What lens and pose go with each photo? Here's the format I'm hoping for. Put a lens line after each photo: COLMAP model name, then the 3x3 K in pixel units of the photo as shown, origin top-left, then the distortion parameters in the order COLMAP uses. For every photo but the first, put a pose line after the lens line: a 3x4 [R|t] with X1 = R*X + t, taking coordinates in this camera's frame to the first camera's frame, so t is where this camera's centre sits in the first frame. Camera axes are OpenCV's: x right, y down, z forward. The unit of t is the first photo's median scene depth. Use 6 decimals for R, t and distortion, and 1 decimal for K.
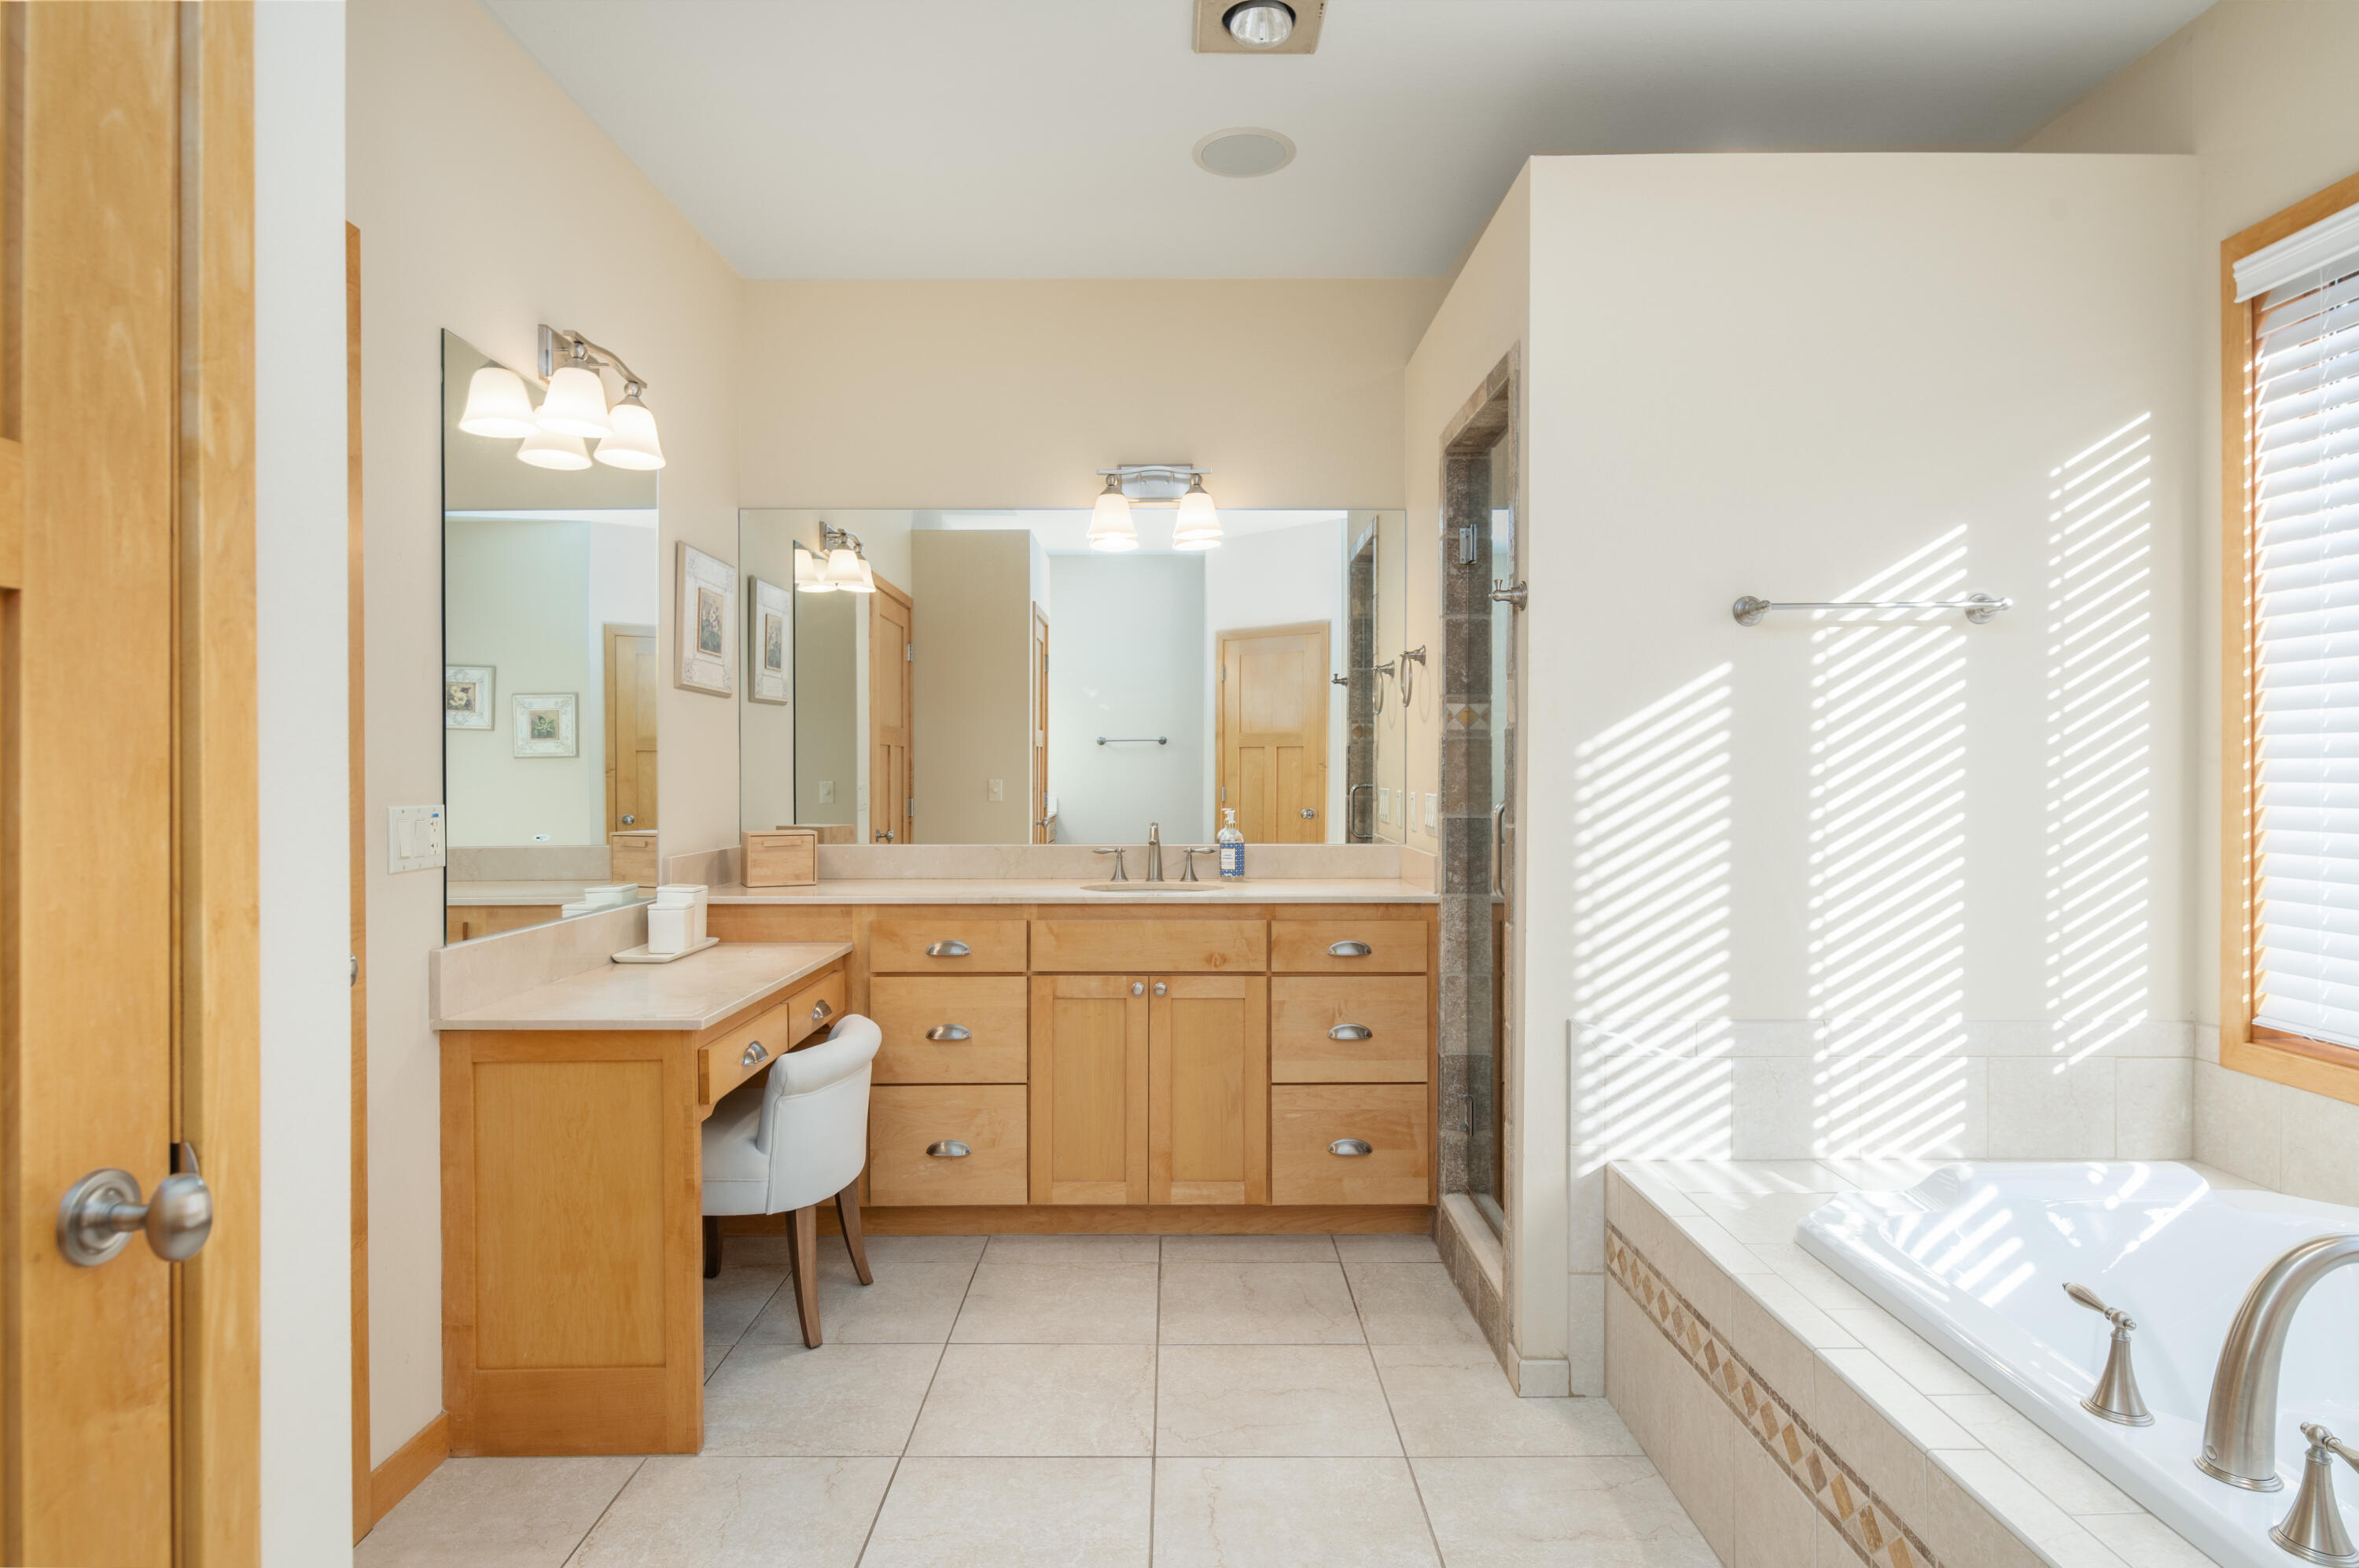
lens RADIAL K [[1316.8, 0, 1179.5], [0, 1316.8, 784.0], [0, 0, 1]] dist [0.004231, 0.001310]
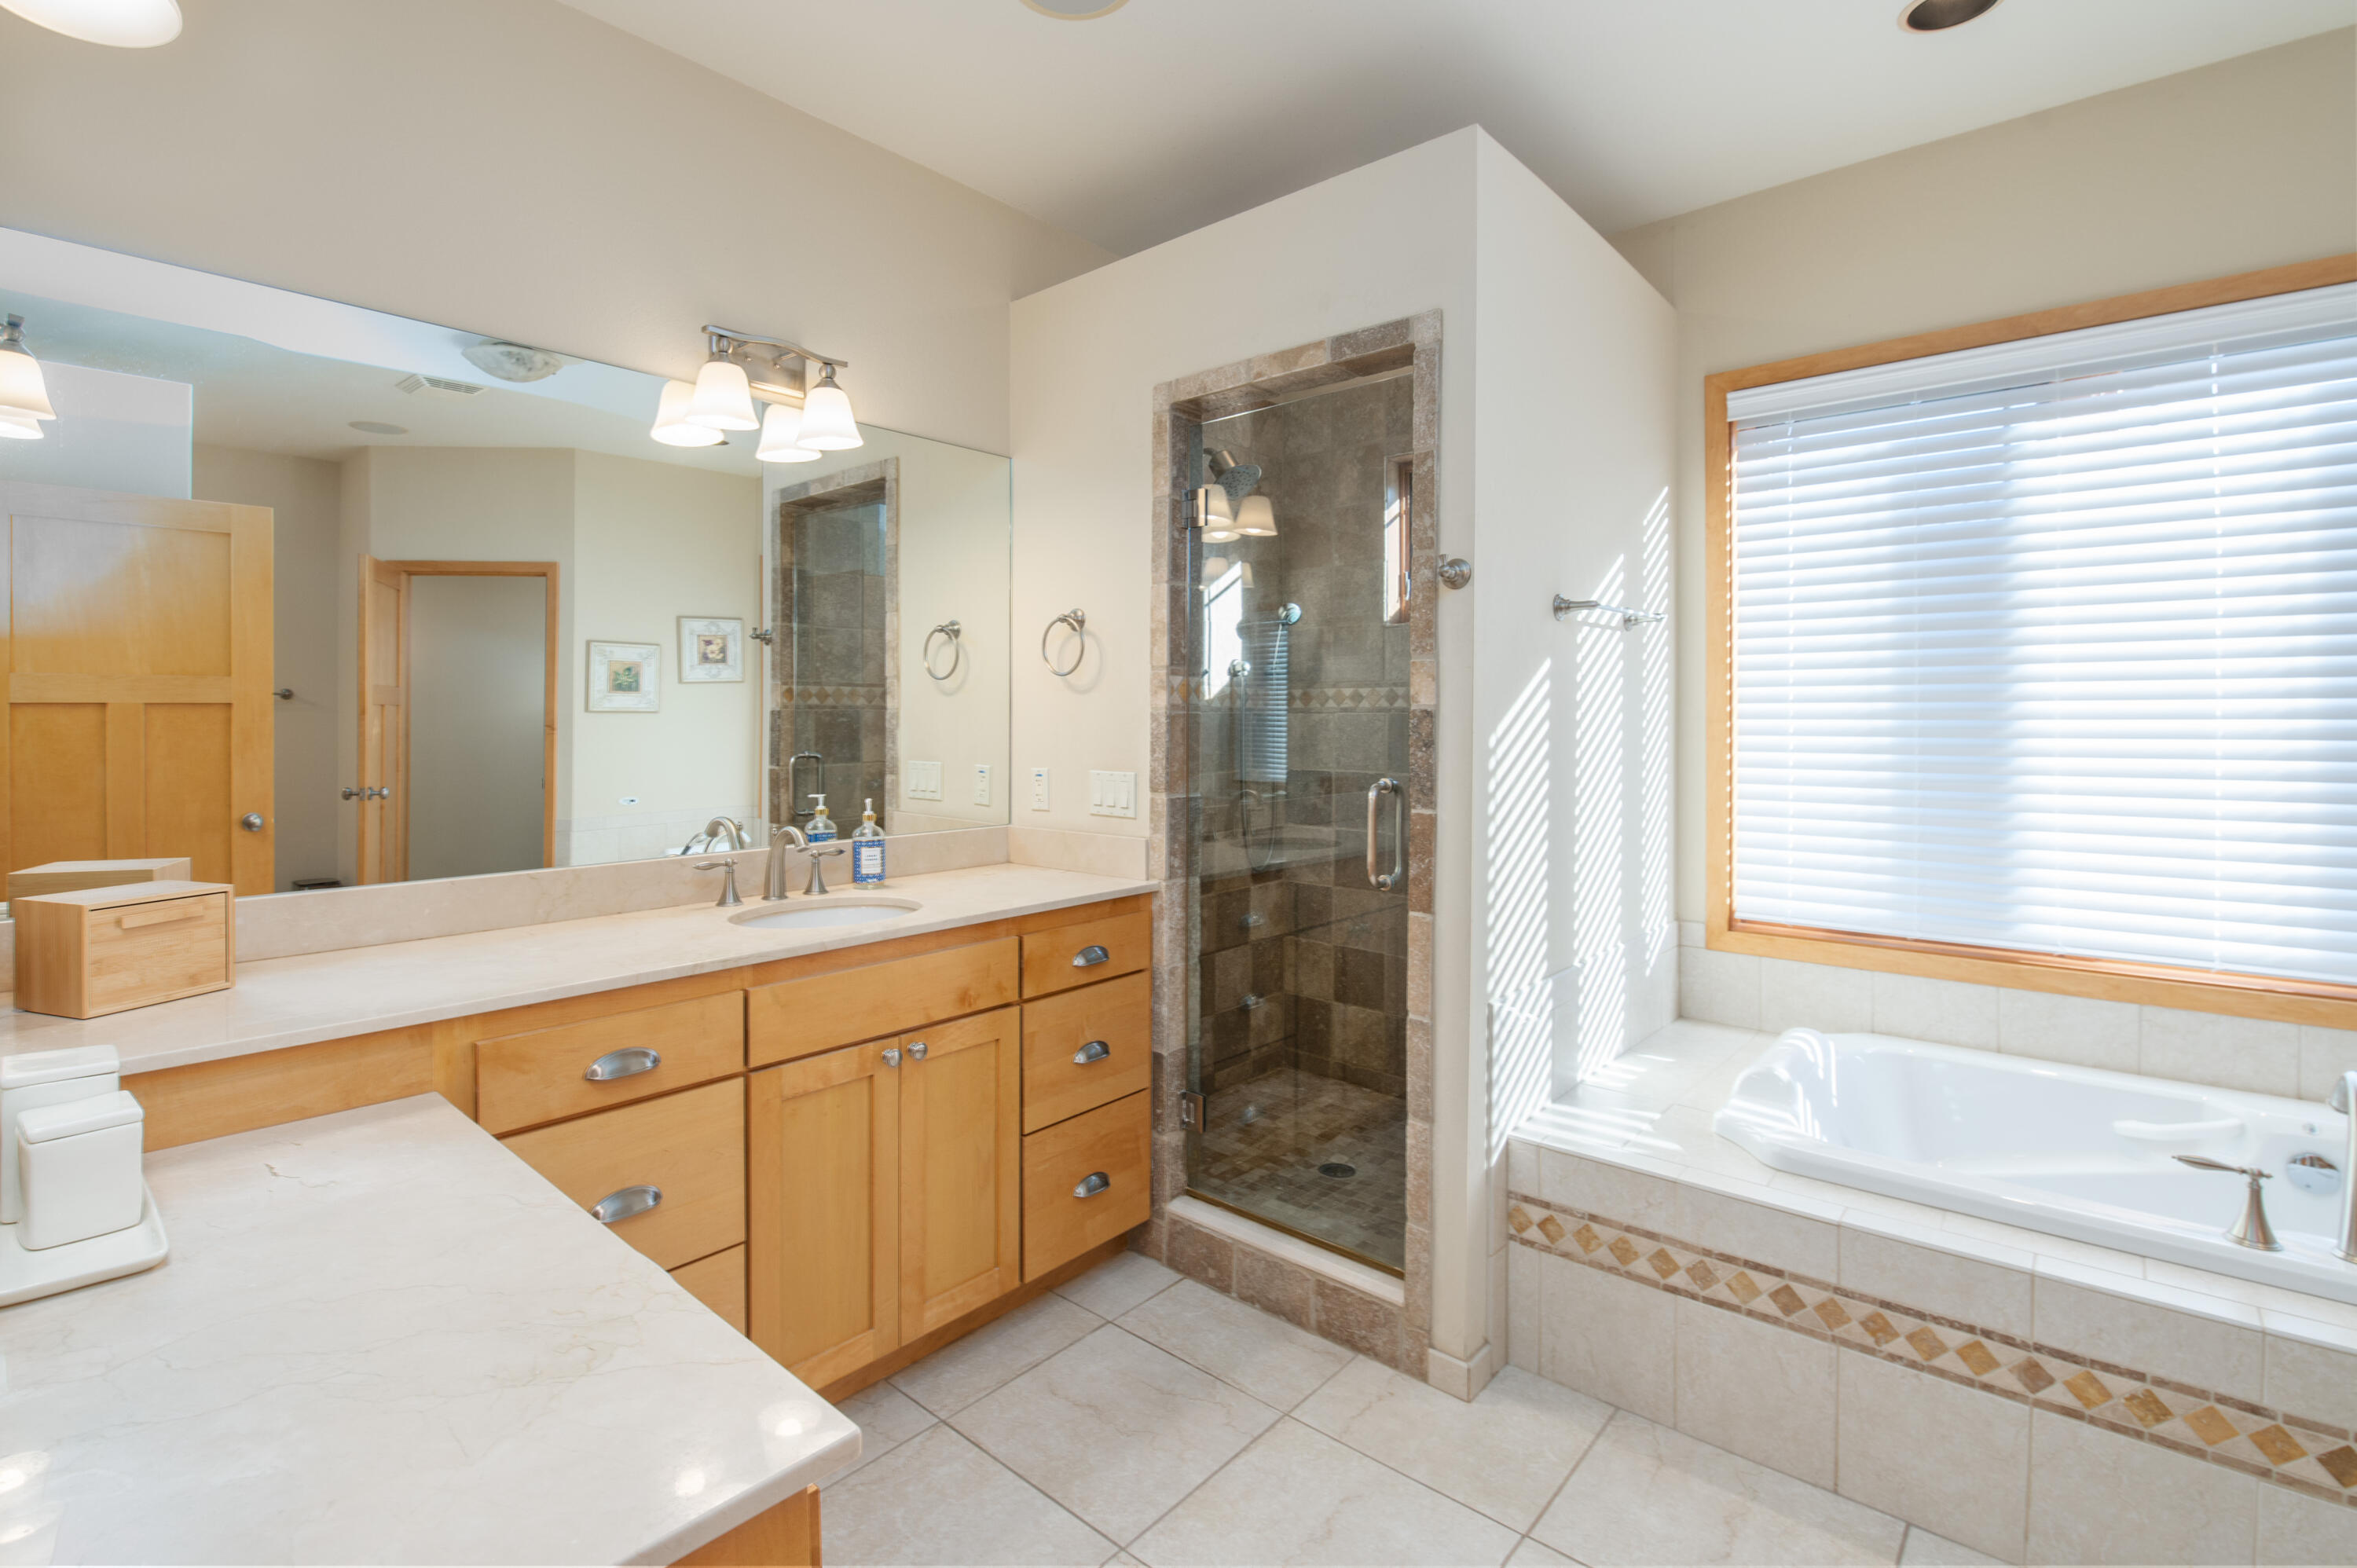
lens RADIAL K [[1103.9, 0, 1172.9], [0, 1103.9, 725.5], [0, 0, 1]] dist [-0.001442, -0.009966]
pose [[0.670833, -0.003806, 0.741599, -0.376149], [0.006811, 0.999976, -0.001029, -0.025053], [-0.741577, 0.005742, 0.670843, 0.477152]]
